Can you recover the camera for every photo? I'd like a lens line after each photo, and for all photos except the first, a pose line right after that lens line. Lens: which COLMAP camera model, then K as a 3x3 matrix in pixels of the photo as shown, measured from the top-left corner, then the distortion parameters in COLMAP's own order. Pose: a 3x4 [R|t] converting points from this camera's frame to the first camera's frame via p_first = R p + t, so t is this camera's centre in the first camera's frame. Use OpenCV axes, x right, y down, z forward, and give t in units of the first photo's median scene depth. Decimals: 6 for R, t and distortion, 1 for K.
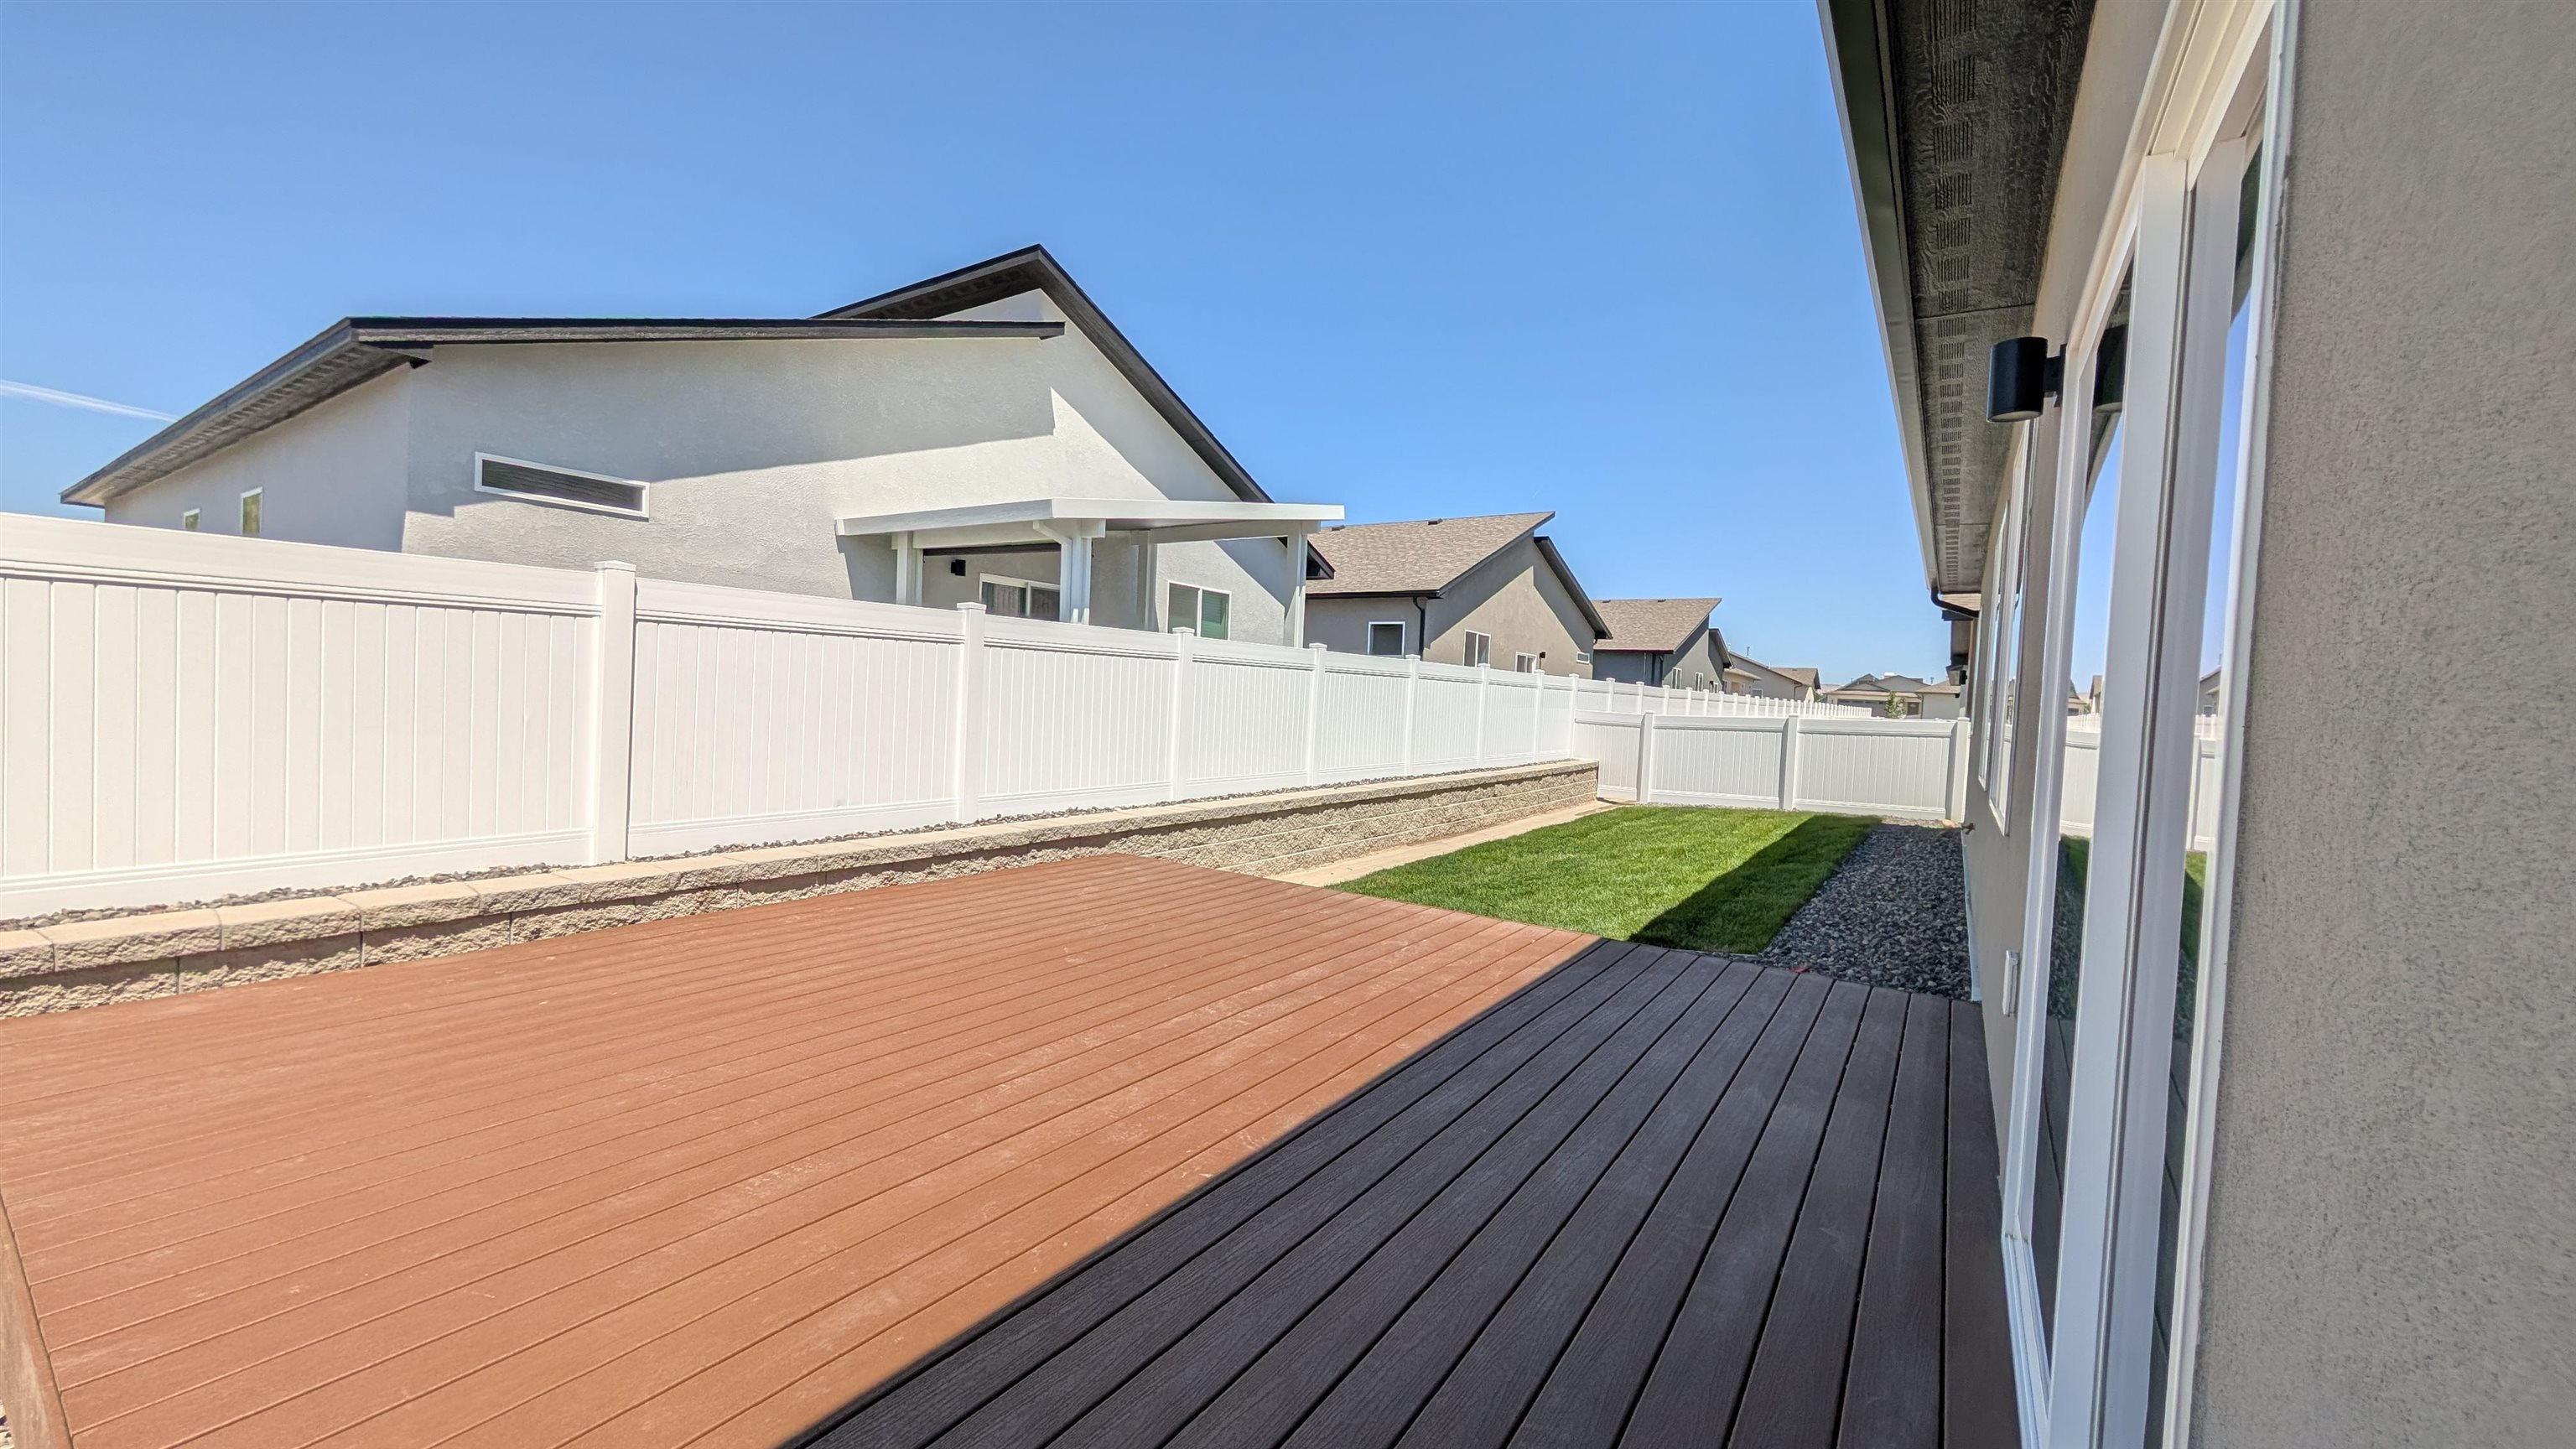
lens RADIAL K [[980.7, 0, 1288.0], [0, 980.7, 724.5], [0, 0, 1]] dist [0.000942, 0.000076]
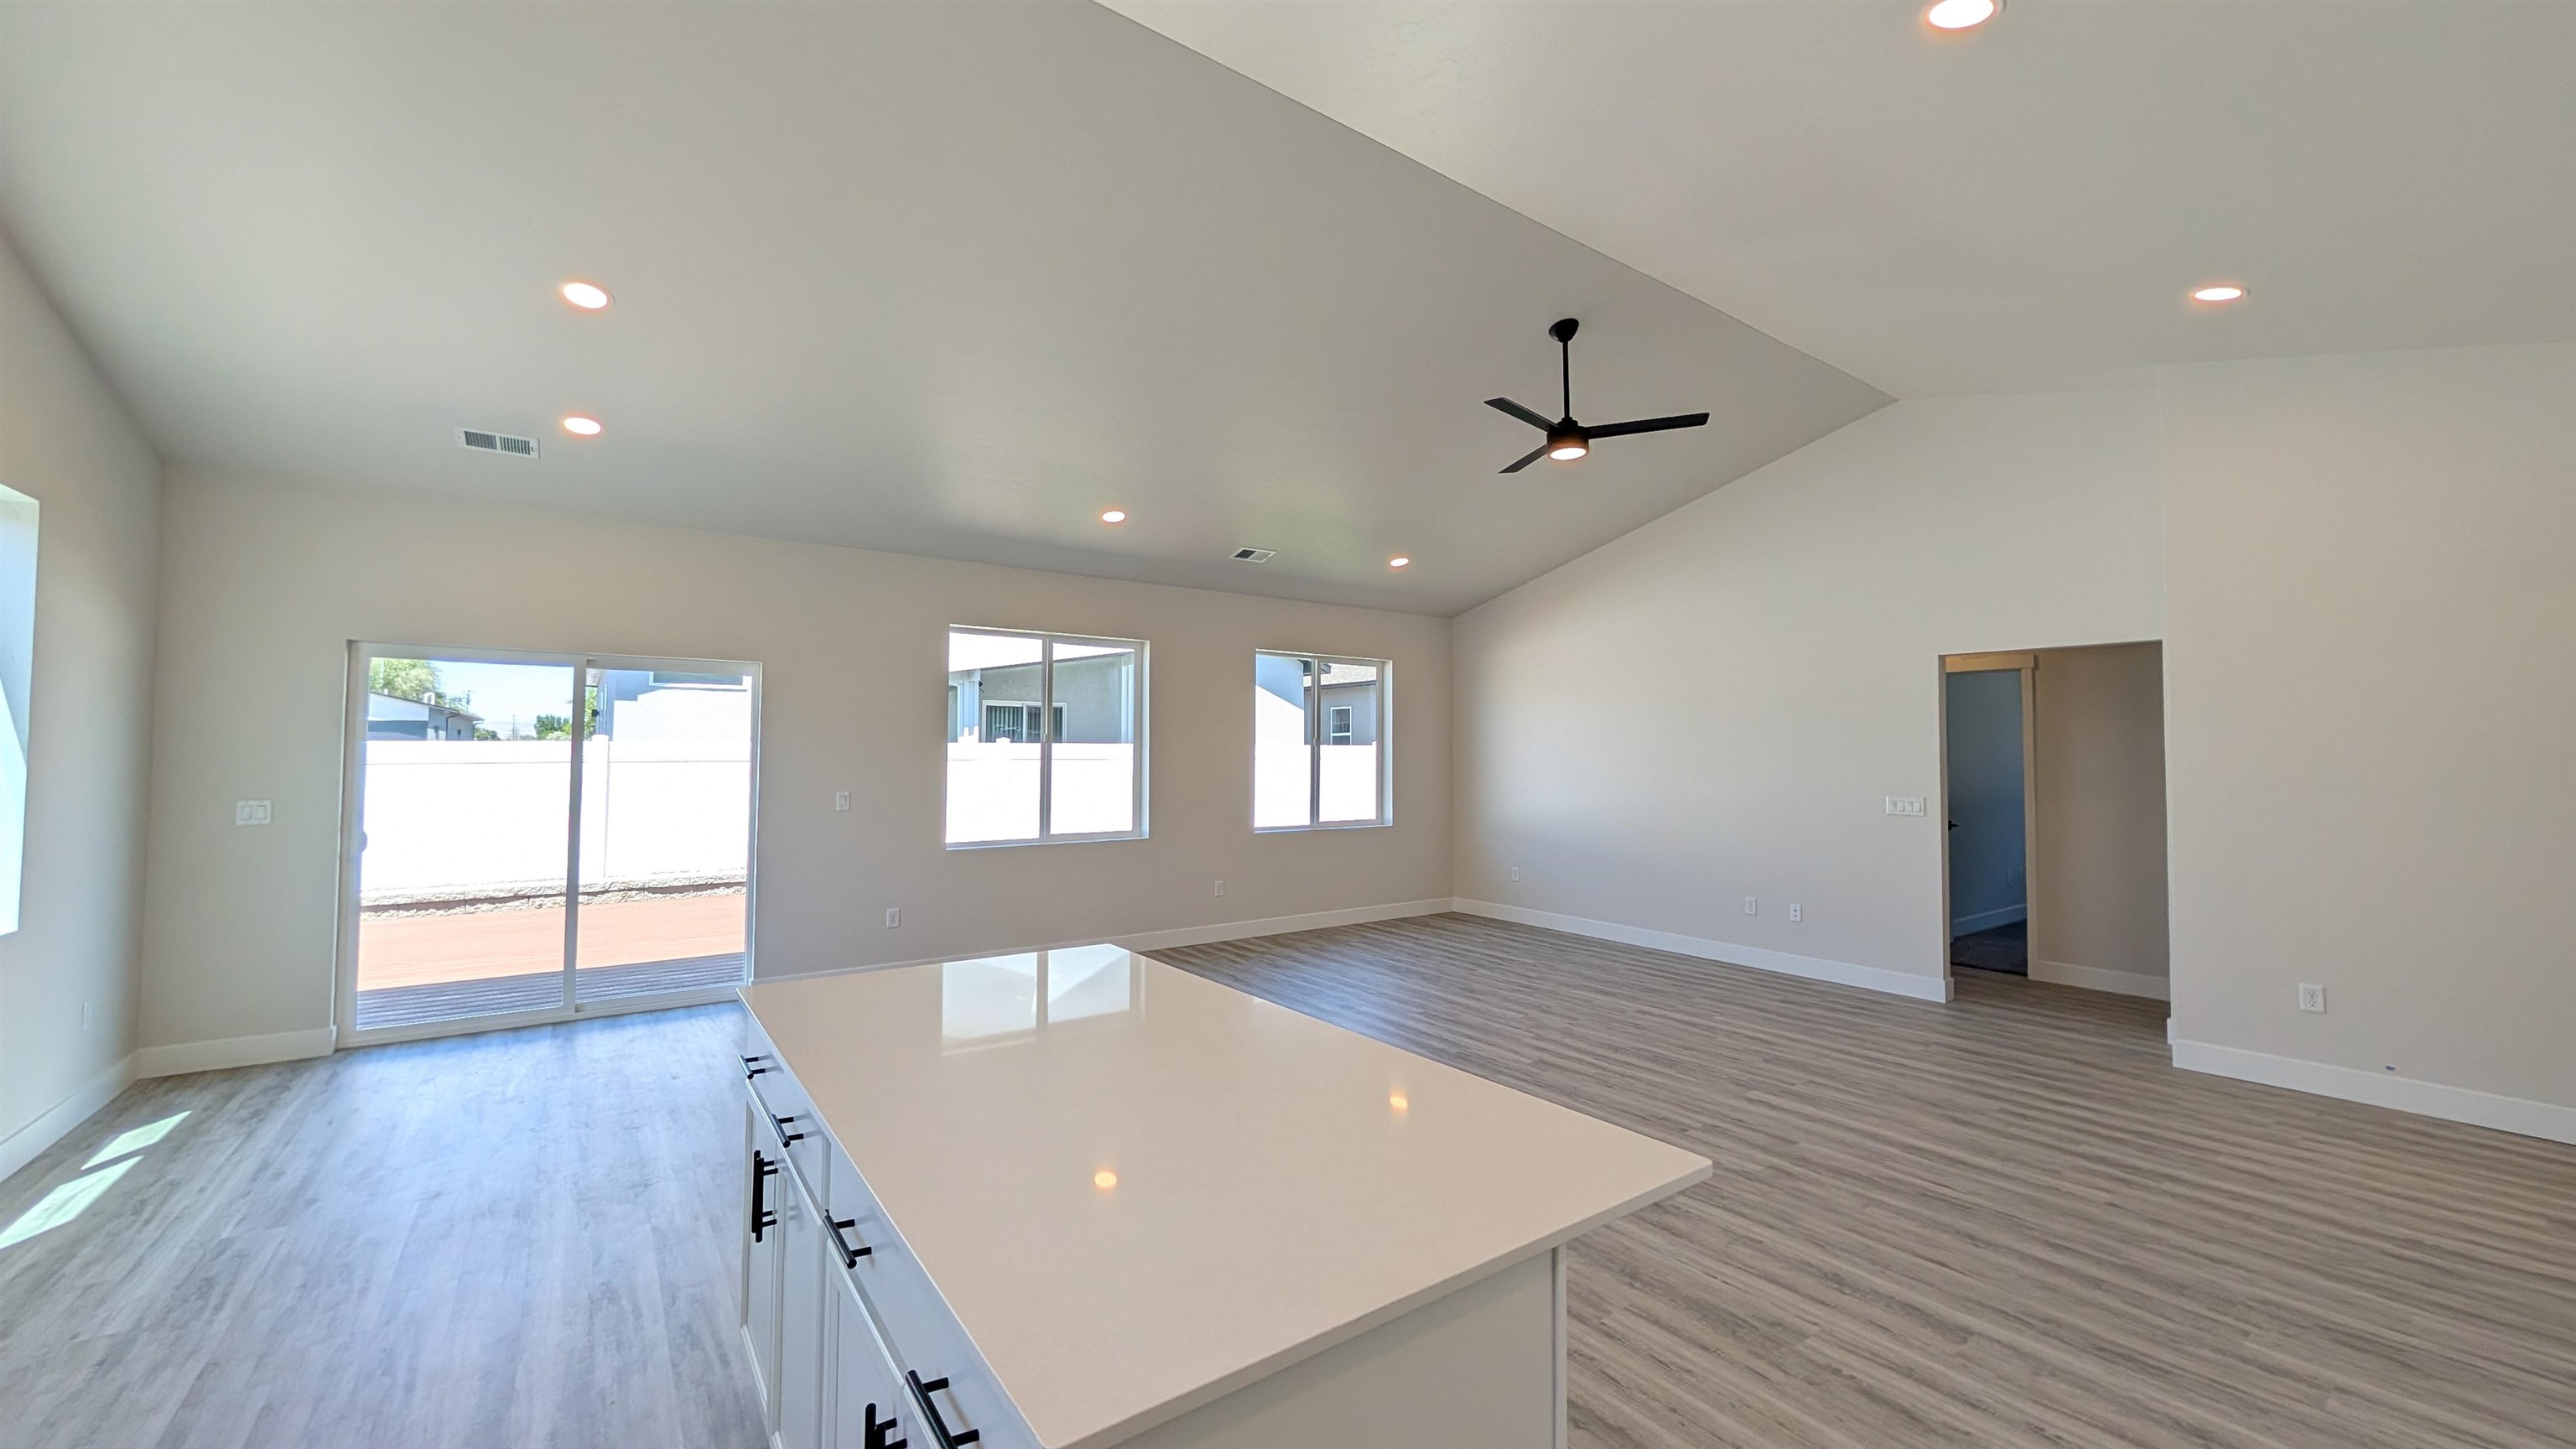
lens RADIAL K [[968.3, 0, 1288.0], [0, 968.3, 724.5], [0, 0, 1]] dist [-0.000012, -0.000015]
pose [[0.938643, -0.051320, -0.341052, 1.619444], [0.026067, 0.996595, -0.078221, 0.017640], [0.343905, 0.064531, 0.936785, -0.515149]]
